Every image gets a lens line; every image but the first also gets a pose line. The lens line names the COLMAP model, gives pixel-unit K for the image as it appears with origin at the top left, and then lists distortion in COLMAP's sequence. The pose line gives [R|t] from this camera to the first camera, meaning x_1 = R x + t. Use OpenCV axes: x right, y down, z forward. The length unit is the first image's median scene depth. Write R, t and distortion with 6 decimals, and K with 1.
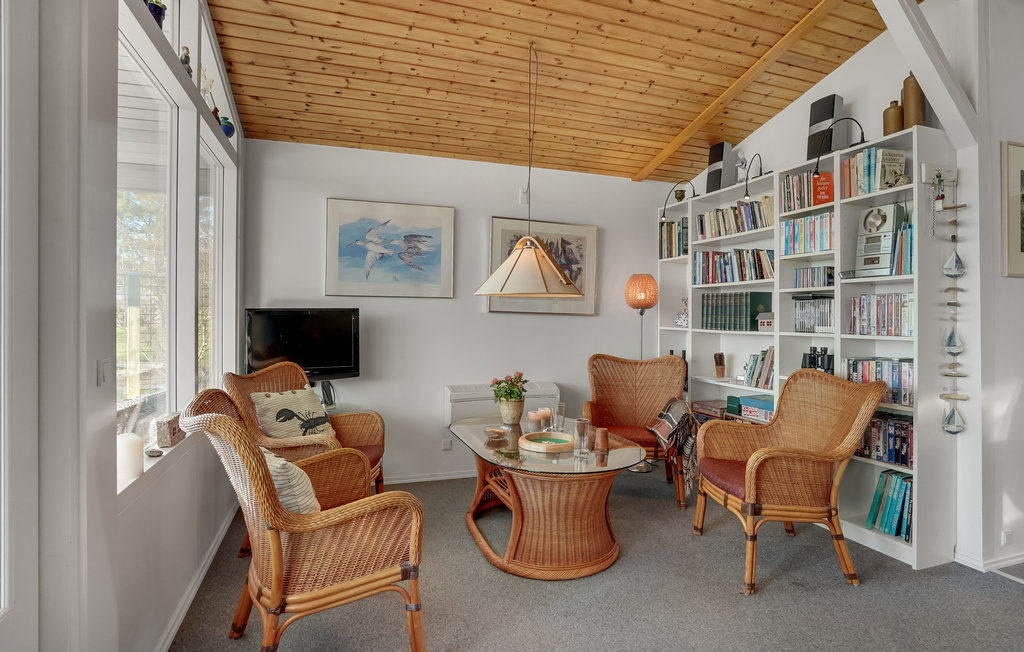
lens RADIAL K [[540.3, 0, 521.0], [0, 540.3, 312.8], [0, 0, 1]] dist [-0.005487, 0.019990]
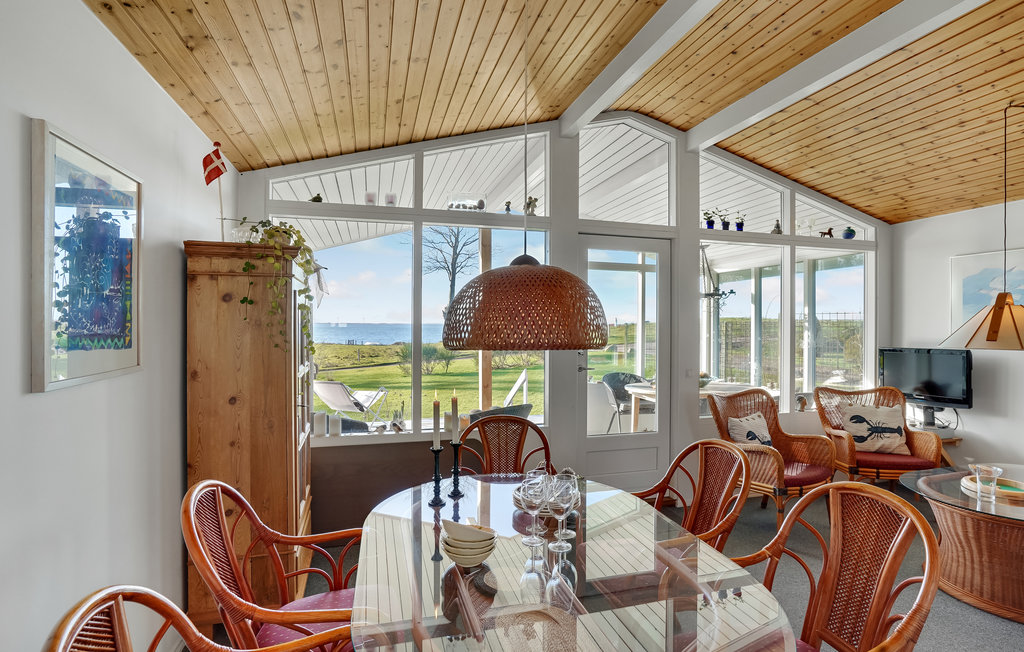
lens RADIAL K [[501.5, 0, 507.1], [0, 501.5, 326.8], [0, 0, 1]] dist [-0.049491, 0.016683]
pose [[-0.082199, -0.003897, -0.996608, 0.791932], [0.006490, 0.999969, -0.004445, -0.056822], [0.996595, -0.006834, -0.082171, 0.091601]]
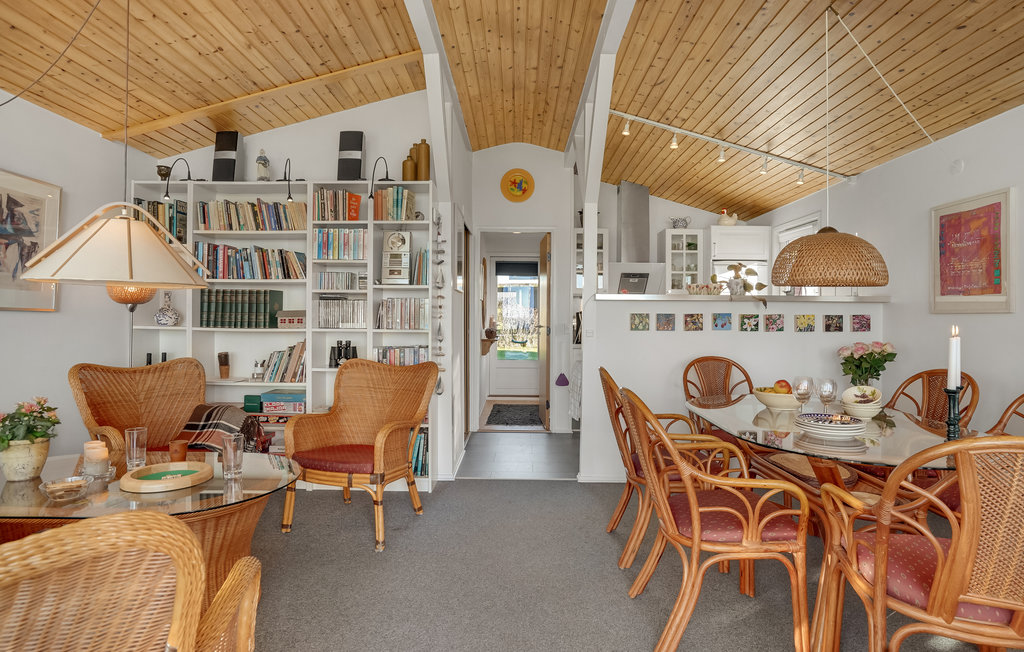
lens RADIAL K [[540.3, 0, 521.0], [0, 540.3, 312.8], [0, 0, 1]] dist [-0.005487, 0.019990]
pose [[0.365588, 0.007827, 0.930744, -0.360074], [-0.011307, 0.999928, -0.003967, 0.002871], [-0.930708, -0.009074, 0.365650, 0.189372]]
